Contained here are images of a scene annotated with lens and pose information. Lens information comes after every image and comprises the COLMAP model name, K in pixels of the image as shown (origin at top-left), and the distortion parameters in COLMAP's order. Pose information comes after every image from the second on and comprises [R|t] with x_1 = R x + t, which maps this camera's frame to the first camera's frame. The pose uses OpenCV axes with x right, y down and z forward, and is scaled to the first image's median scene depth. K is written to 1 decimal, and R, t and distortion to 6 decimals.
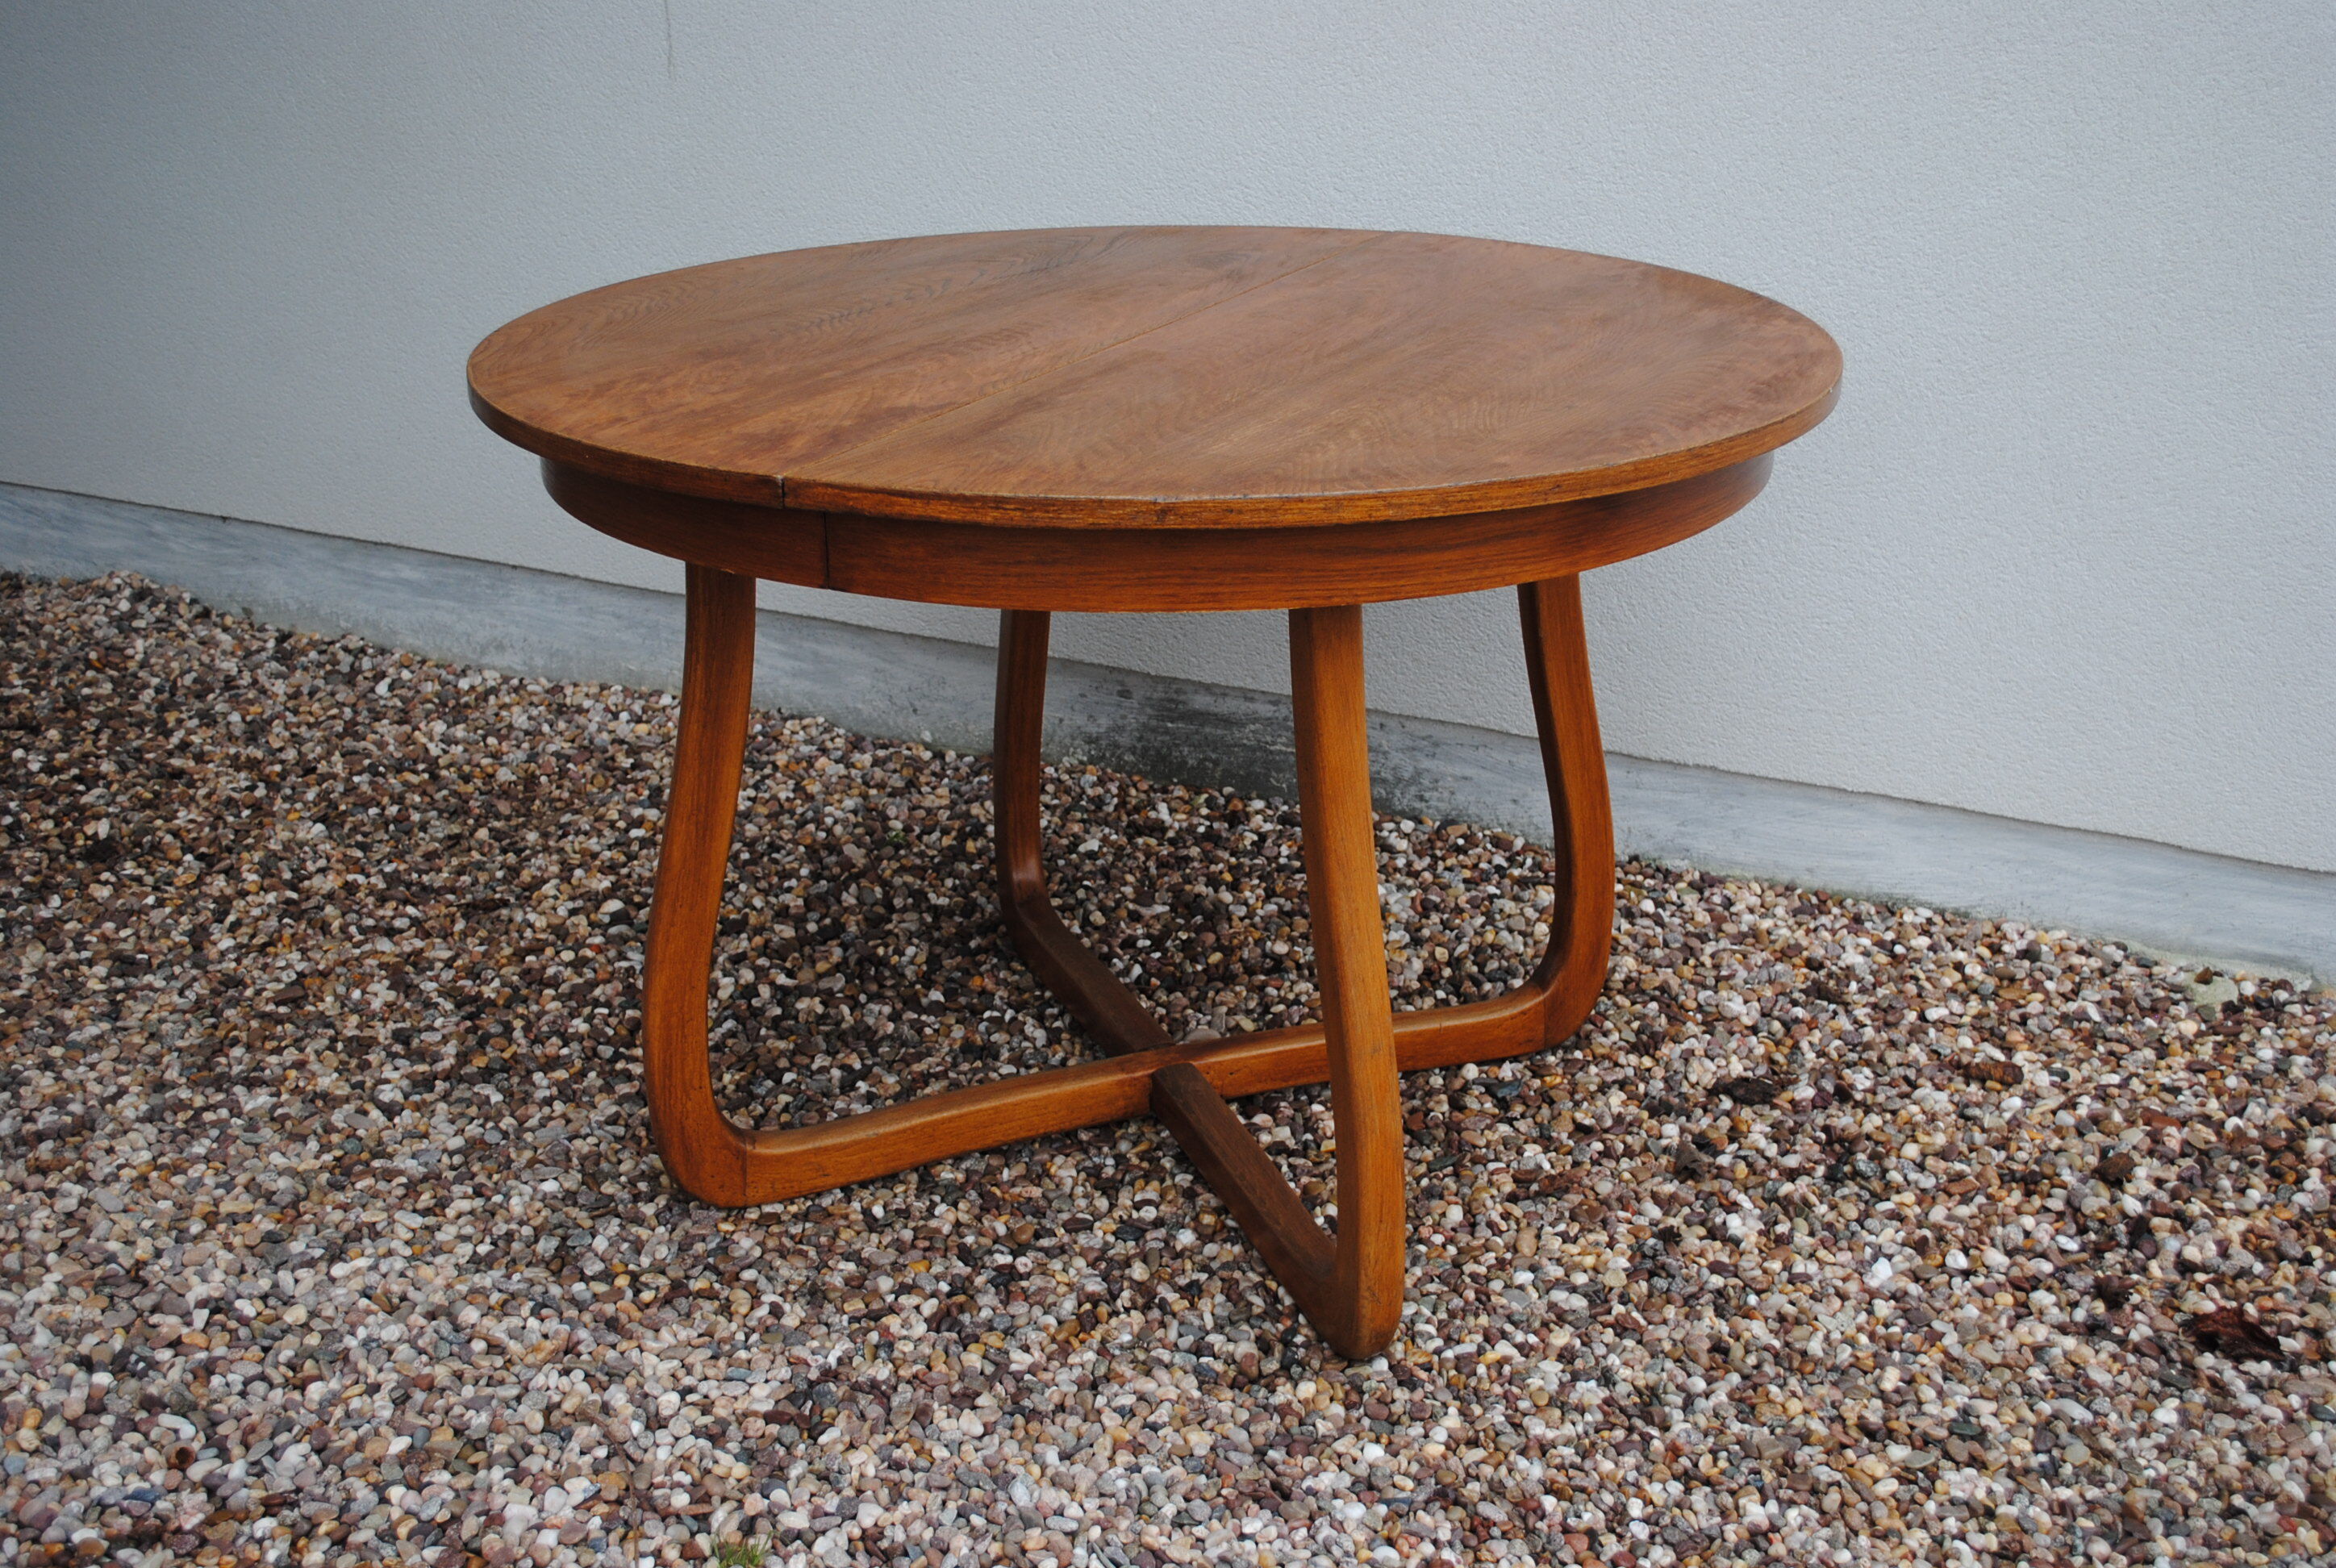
lens RADIAL K [[2542.5, 0, 1185.8], [0, 2542.5, 776.4], [0, 0, 1]] dist [-0.054551, 0.000000]
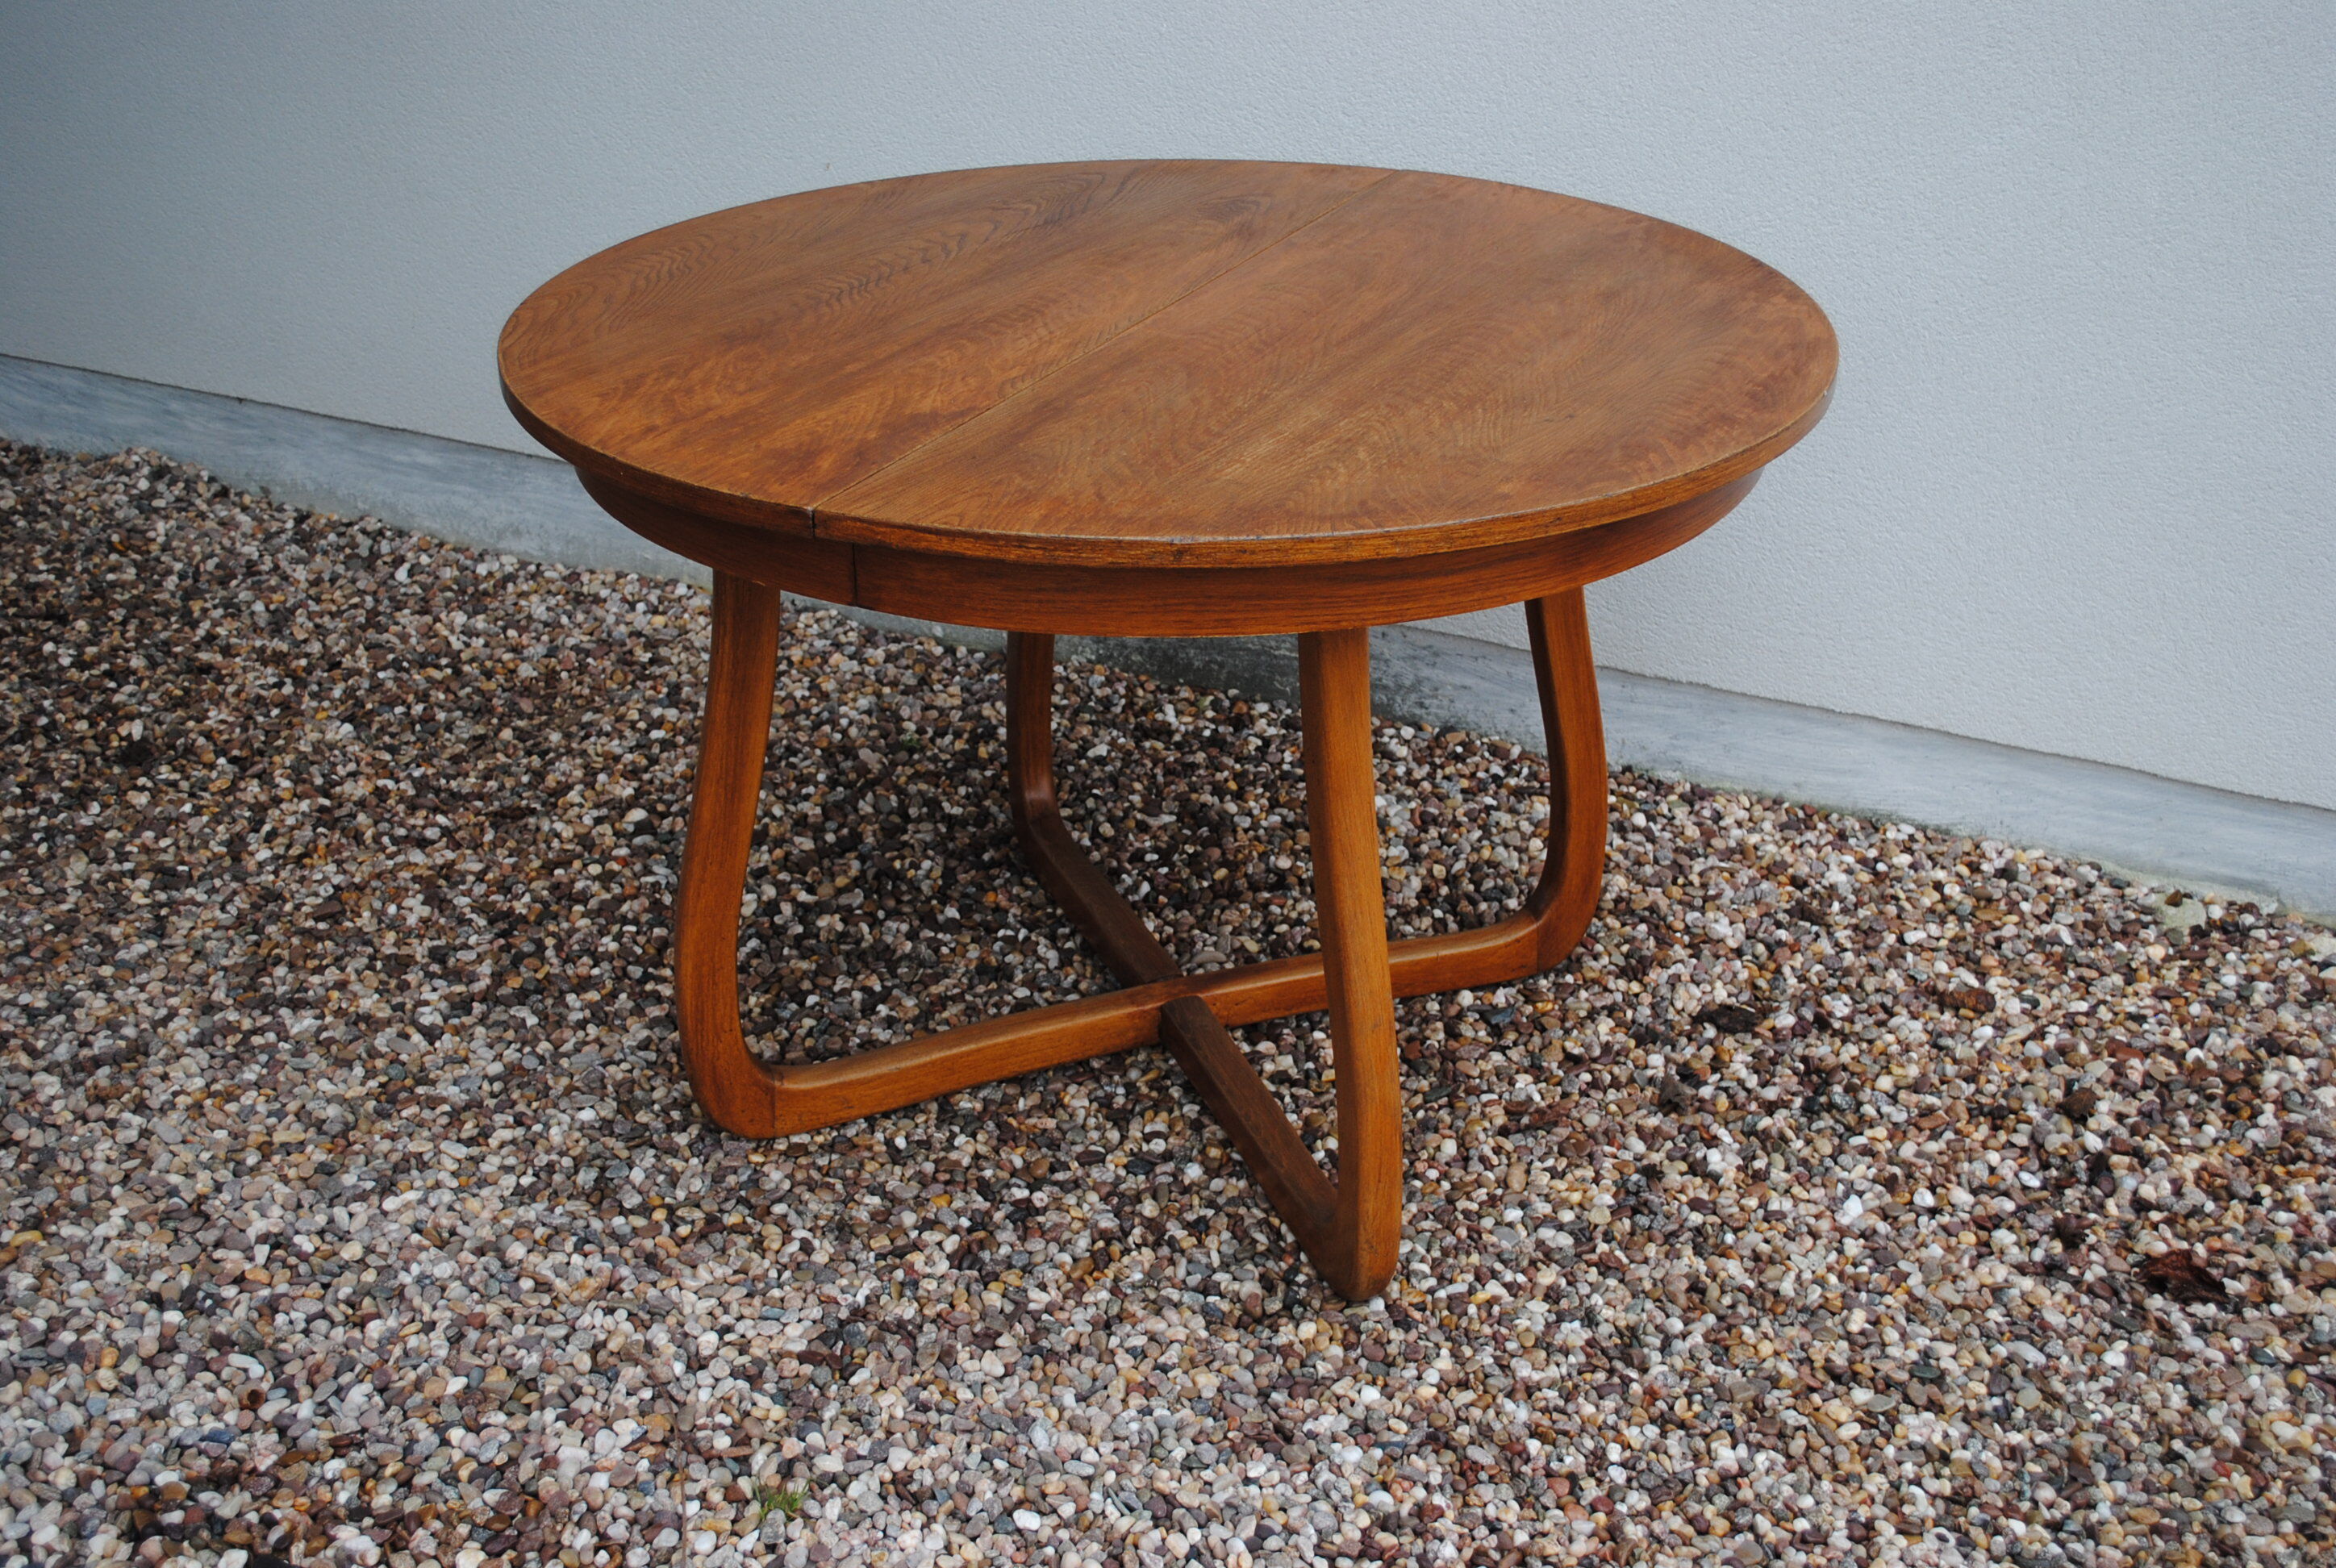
lens RADIAL K [[2542.5, 0, 1187.4], [0, 2542.5, 775.6], [0, 0, 1]] dist [-0.054551, 0.000000]
pose [[0.999988, 0.004312, 0.002209, -0.005028], [-0.004499, 0.995647, 0.093094, -0.072927], [-0.001798, -0.093102, 0.995655, -0.031101]]
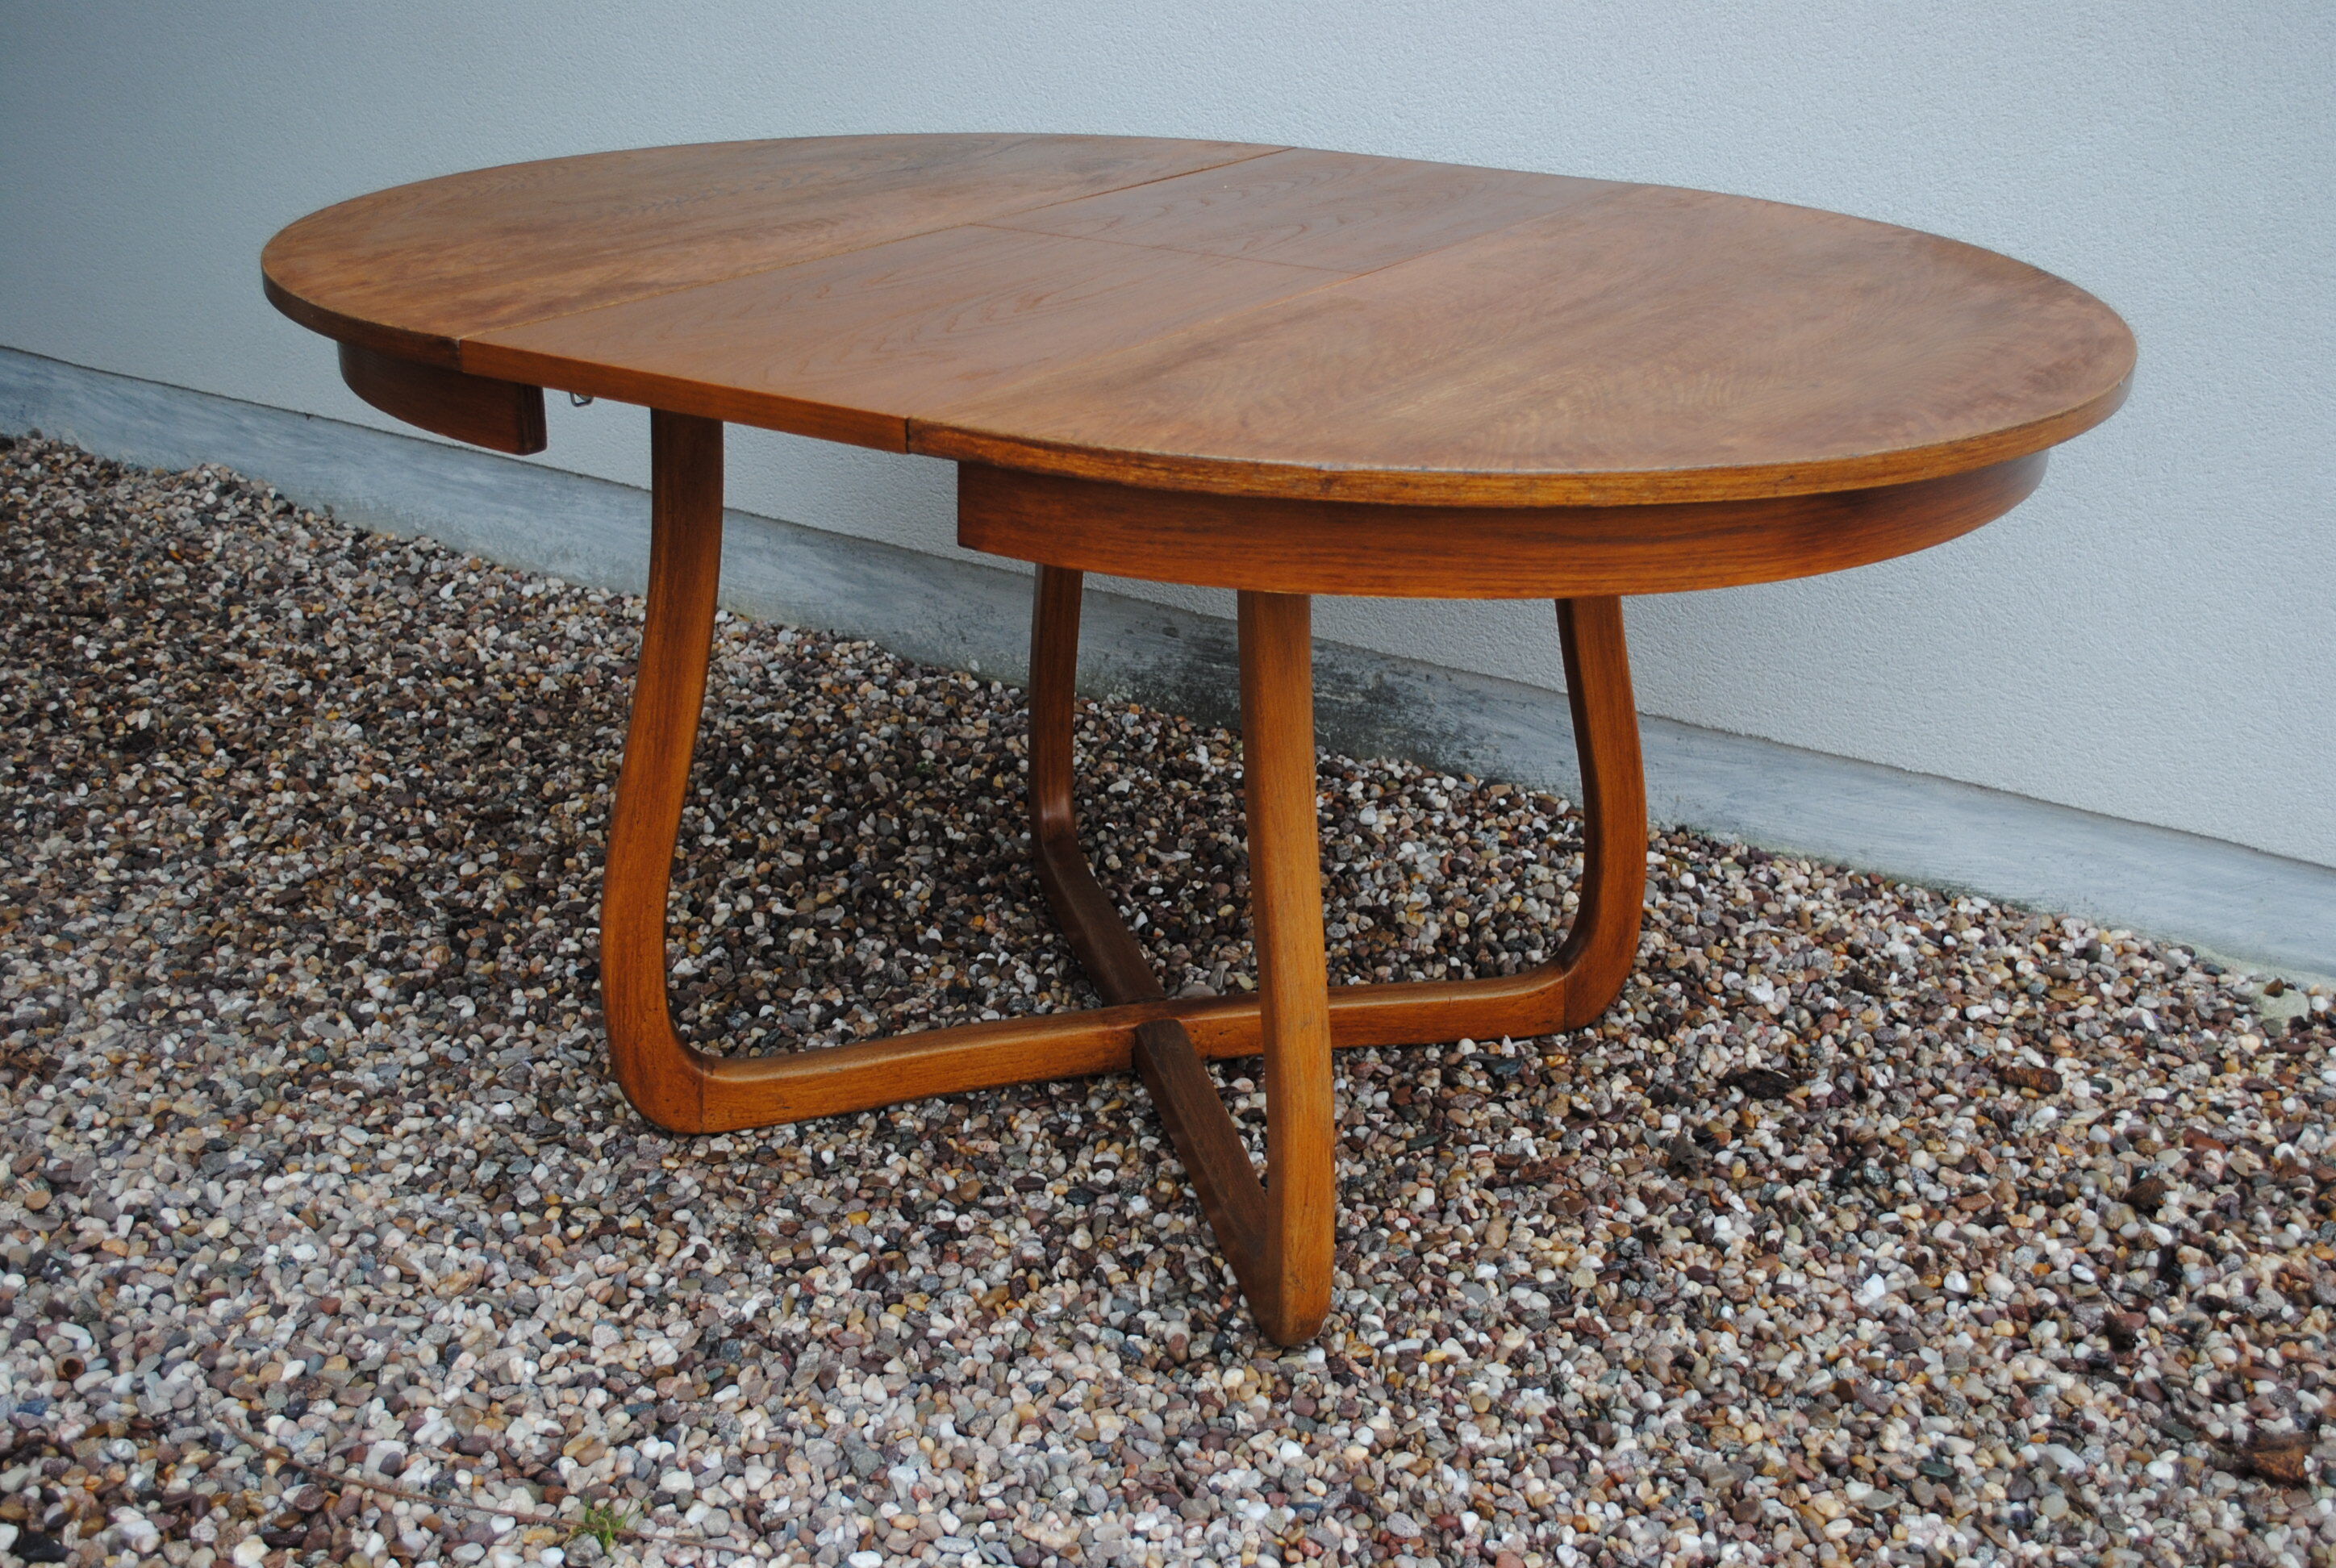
lens RADIAL K [[2482.6, 0, 1188.2], [0, 2482.6, 770.6], [0, 0, 1]] dist [-0.057608, 0.000000]
pose [[0.995993, 0.050786, -0.073615, 0.071925], [-0.048942, 0.998446, 0.026646, -0.006614], [0.074853, -0.022936, 0.996931, 0.068699]]
